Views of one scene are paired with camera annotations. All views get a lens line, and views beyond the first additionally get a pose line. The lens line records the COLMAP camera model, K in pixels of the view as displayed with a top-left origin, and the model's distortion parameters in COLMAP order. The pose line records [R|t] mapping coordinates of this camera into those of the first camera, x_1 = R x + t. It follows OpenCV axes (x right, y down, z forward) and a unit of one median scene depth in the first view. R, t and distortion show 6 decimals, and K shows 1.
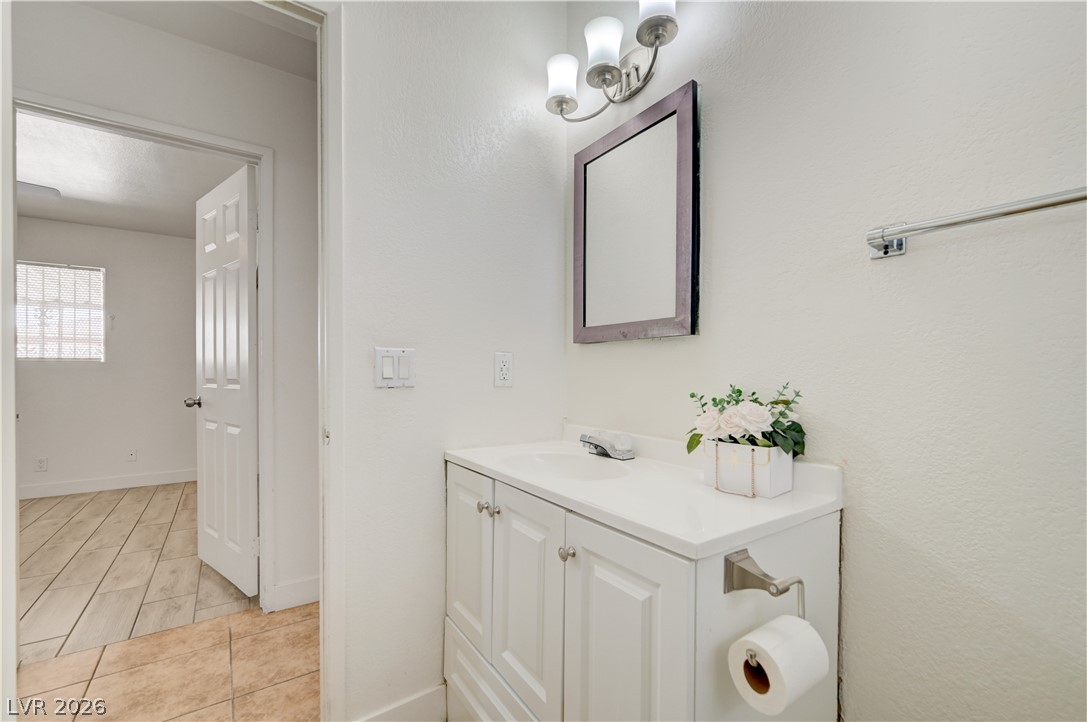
lens RADIAL K [[455.4, 0, 547.3], [0, 455.4, 368.5], [0, 0, 1]] dist [0.003509, 0.000178]
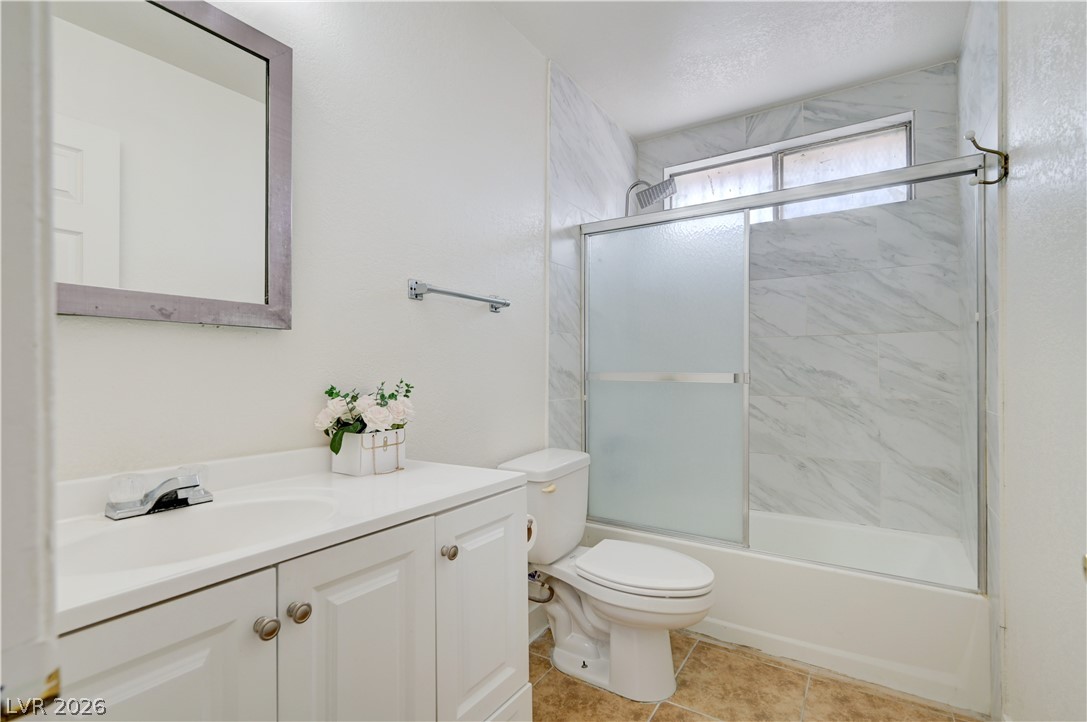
lens RADIAL K [[501.7, 0, 548.6], [0, 501.7, 366.0], [0, 0, 1]] dist [0.000879, 0.000075]
pose [[-0.373880, 0.004446, 0.927466, -0.788428], [-0.001994, 0.999982, -0.005598, 0.005313], [-0.927475, -0.003942, -0.373864, 0.849302]]
